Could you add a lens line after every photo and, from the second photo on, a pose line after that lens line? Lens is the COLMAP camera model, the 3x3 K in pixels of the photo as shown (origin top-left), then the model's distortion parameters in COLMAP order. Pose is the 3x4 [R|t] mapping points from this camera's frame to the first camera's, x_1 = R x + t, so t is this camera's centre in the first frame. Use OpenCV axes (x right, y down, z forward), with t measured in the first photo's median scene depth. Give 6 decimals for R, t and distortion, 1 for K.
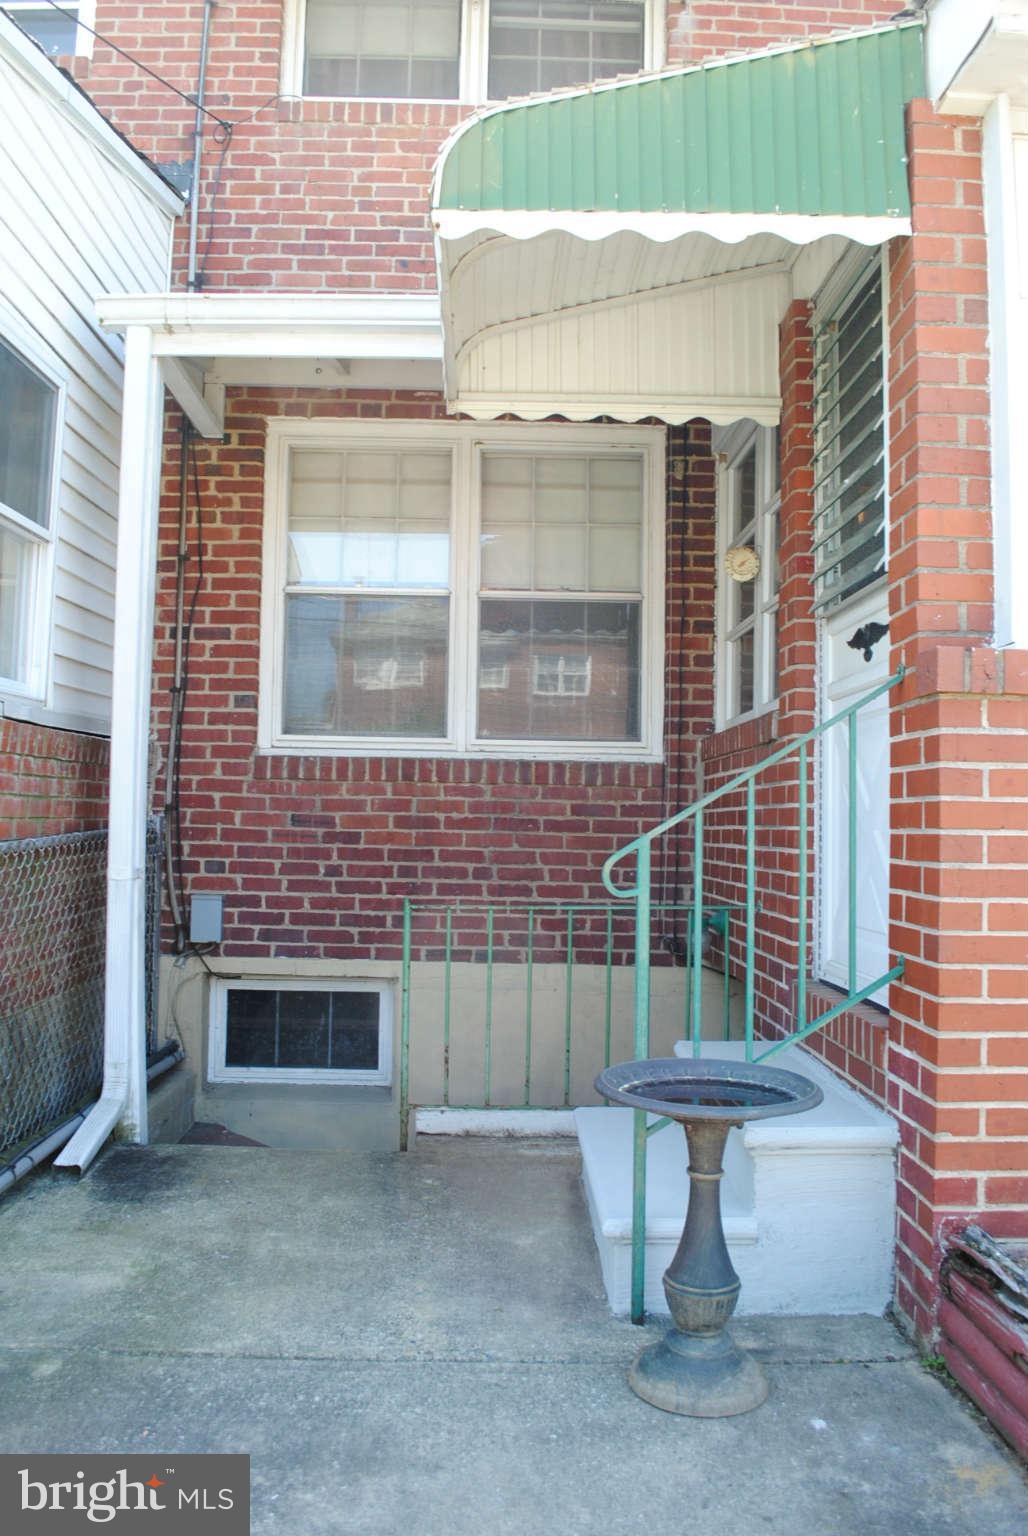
lens RADIAL K [[1226.0, 0, 511.4], [0, 1226.0, 764.8], [0, 0, 1]] dist [-0.084372, 0.006208]
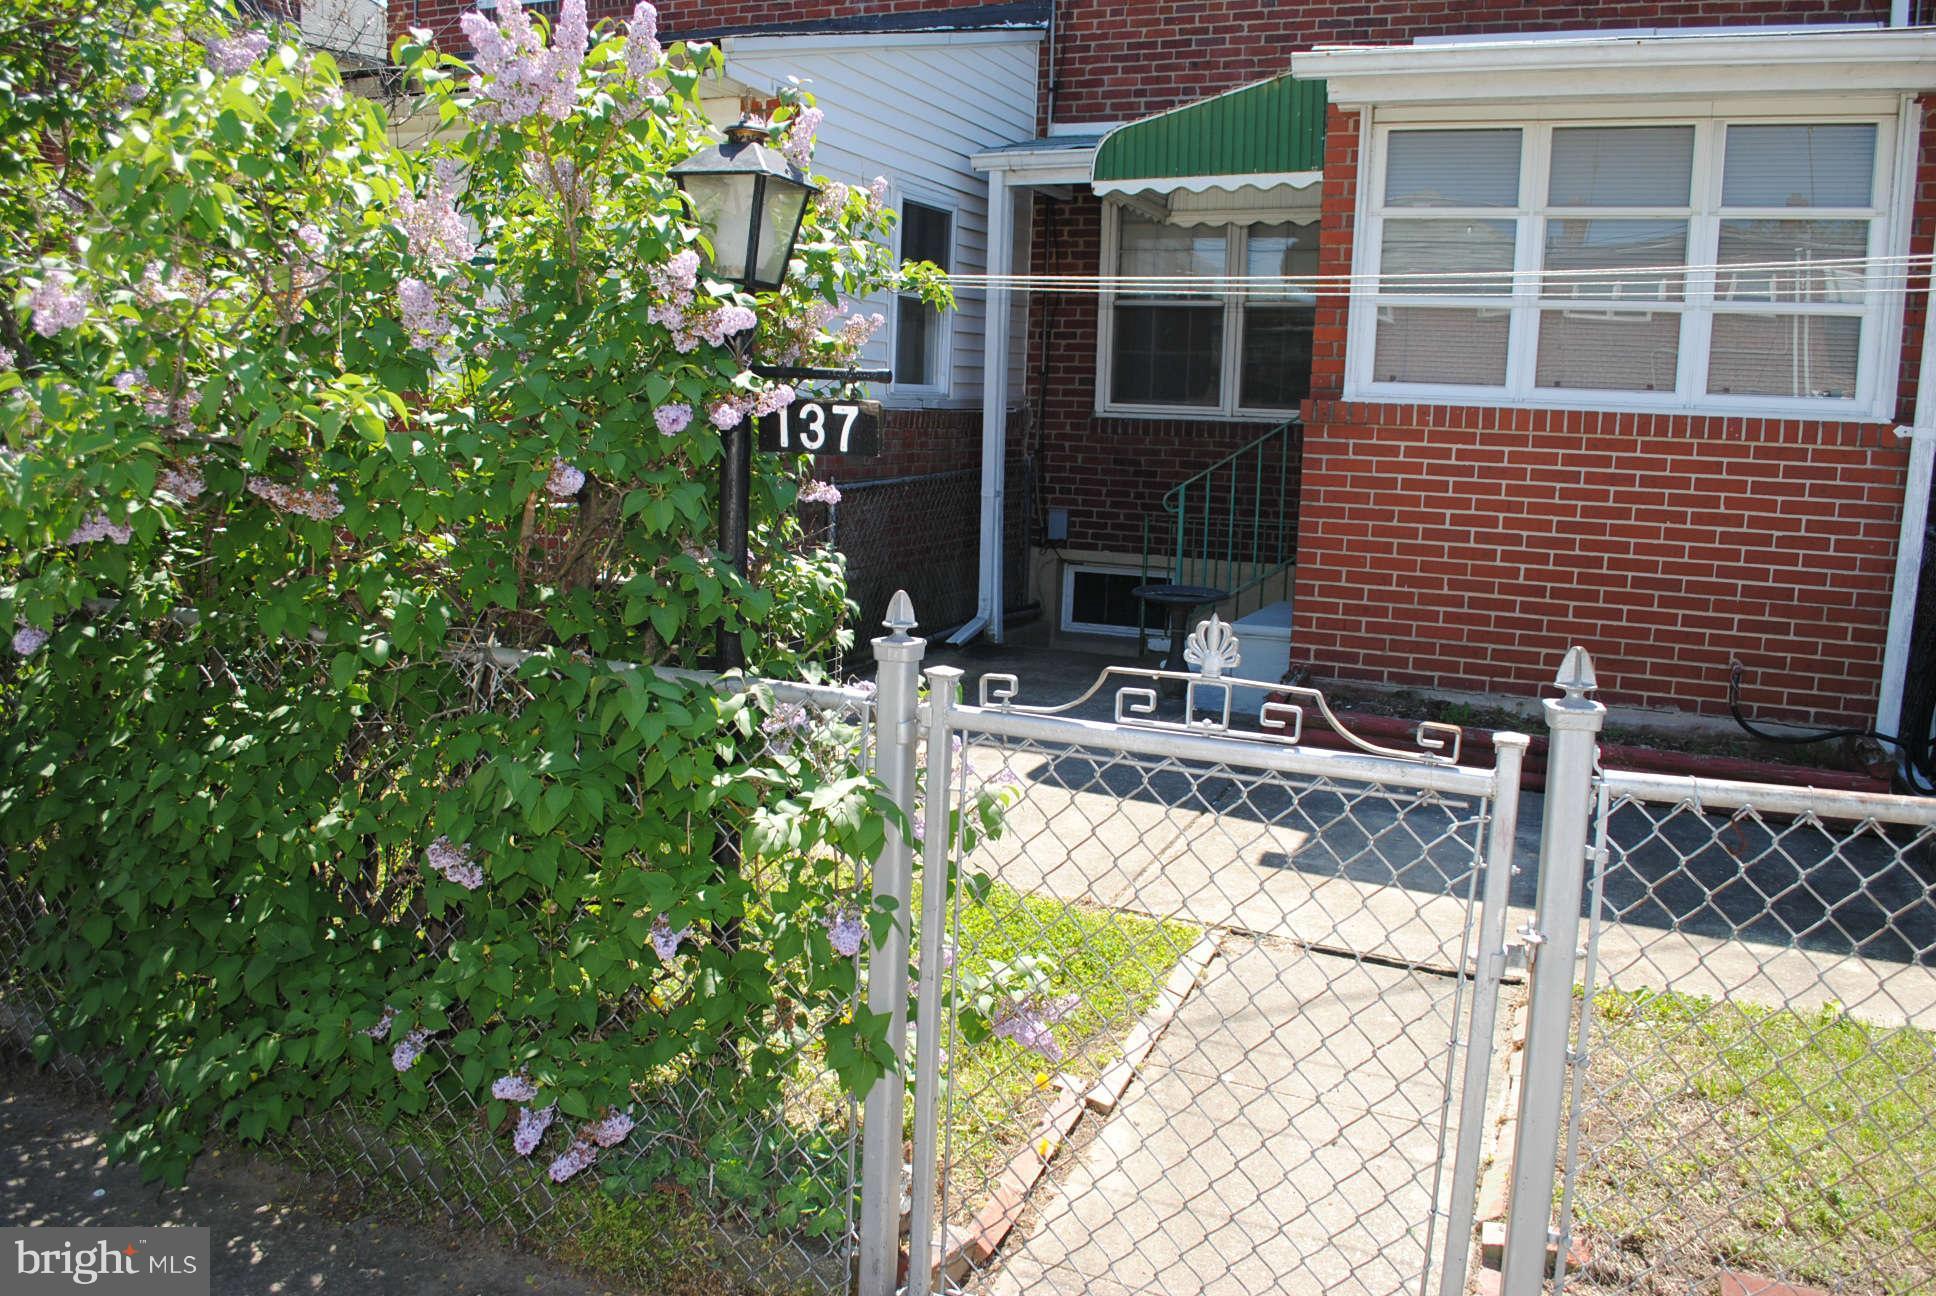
lens RADIAL K [[1545.2, 0, 984.4], [0, 1545.2, 634.2], [0, 0, 1]] dist [-0.084372, 0.006208]
pose [[0.914459, 0.065924, -0.399274, 0.441238], [0.005882, 0.984372, 0.176001, -0.079413], [0.404637, -0.163294, 0.899780, -0.799992]]
